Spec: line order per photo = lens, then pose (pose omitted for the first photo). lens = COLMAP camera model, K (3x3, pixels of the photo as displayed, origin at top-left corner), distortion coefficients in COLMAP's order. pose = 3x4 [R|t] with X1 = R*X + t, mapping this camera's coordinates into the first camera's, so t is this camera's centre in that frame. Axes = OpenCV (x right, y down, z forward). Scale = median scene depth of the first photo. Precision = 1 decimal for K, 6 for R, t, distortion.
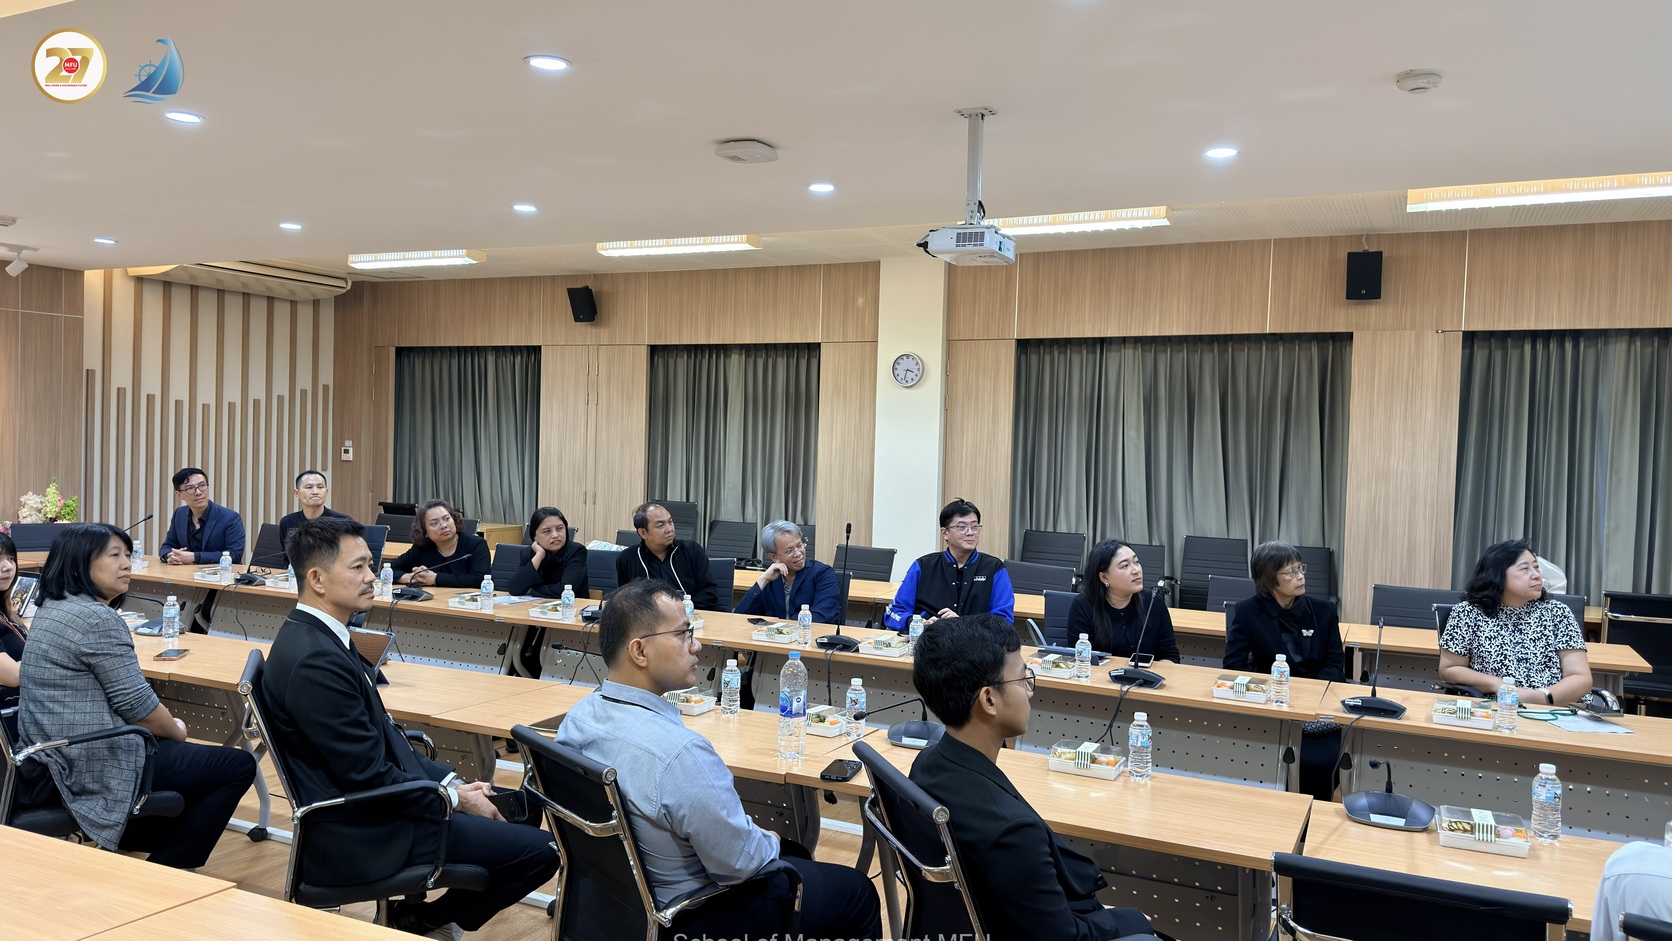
lens RADIAL K [[1191.2, 0, 836.0], [0, 1191.2, 470.5], [0, 0, 1]] dist [0.047543, -0.087791]
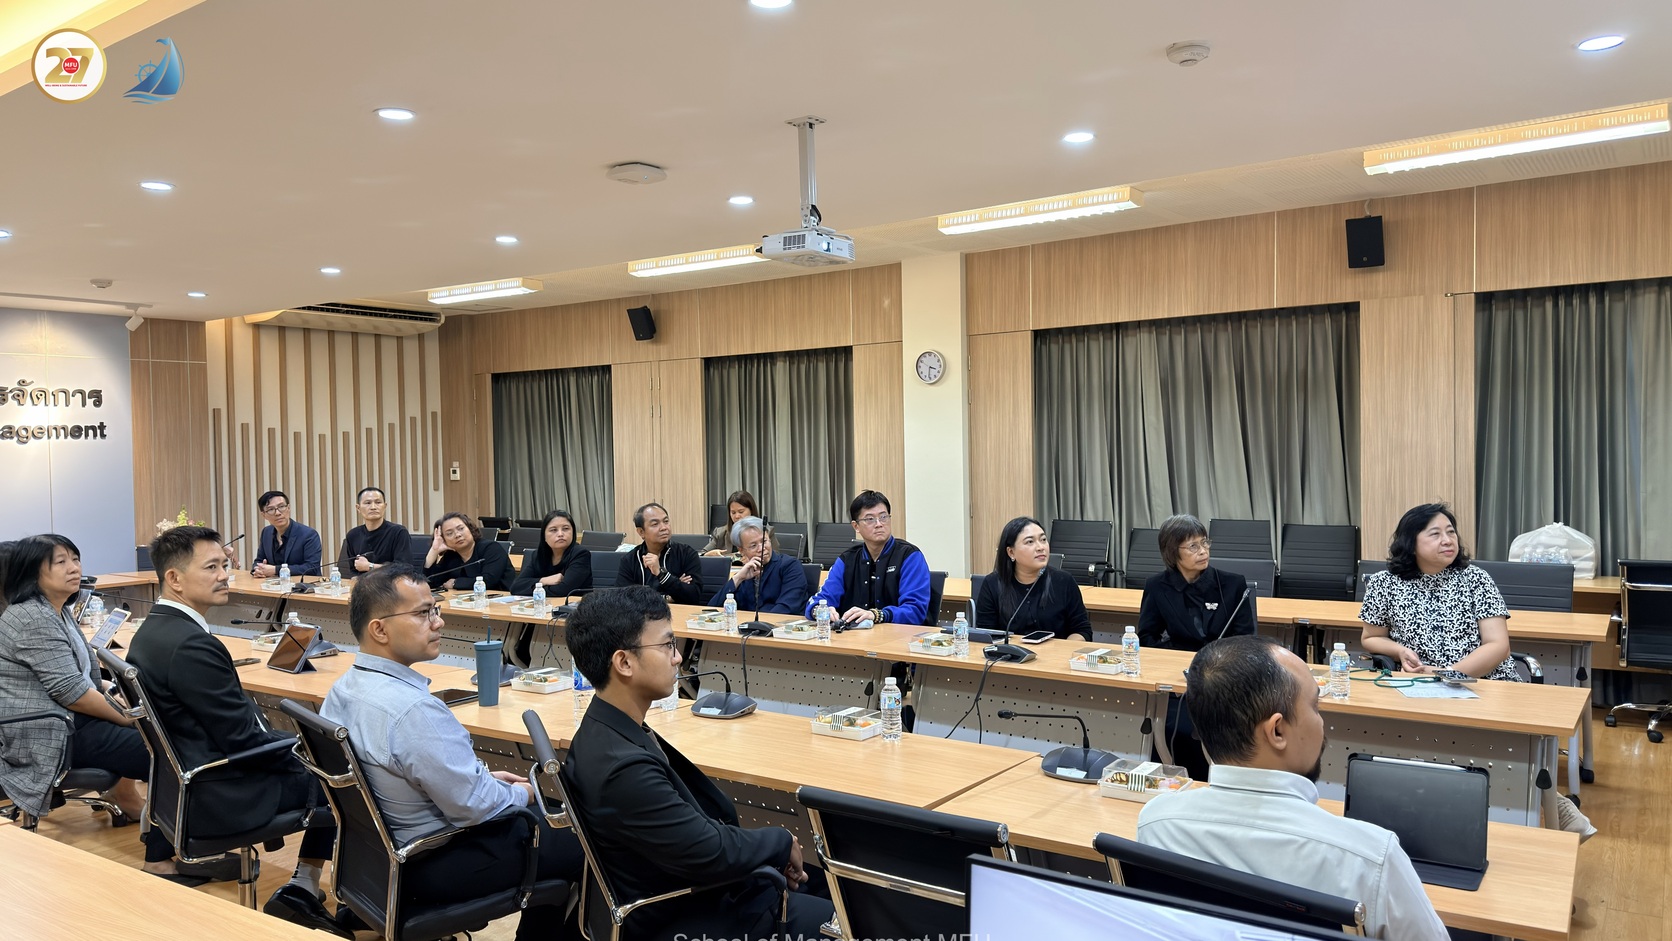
lens RADIAL K [[1191.2, 0, 836.0], [0, 1191.2, 470.5], [0, 0, 1]] dist [0.047543, -0.087791]
pose [[0.985714, -0.043983, -0.162584, 0.164486], [0.043095, 0.999031, -0.008987, 0.011158], [0.162821, 0.001852, 0.986654, -0.021766]]
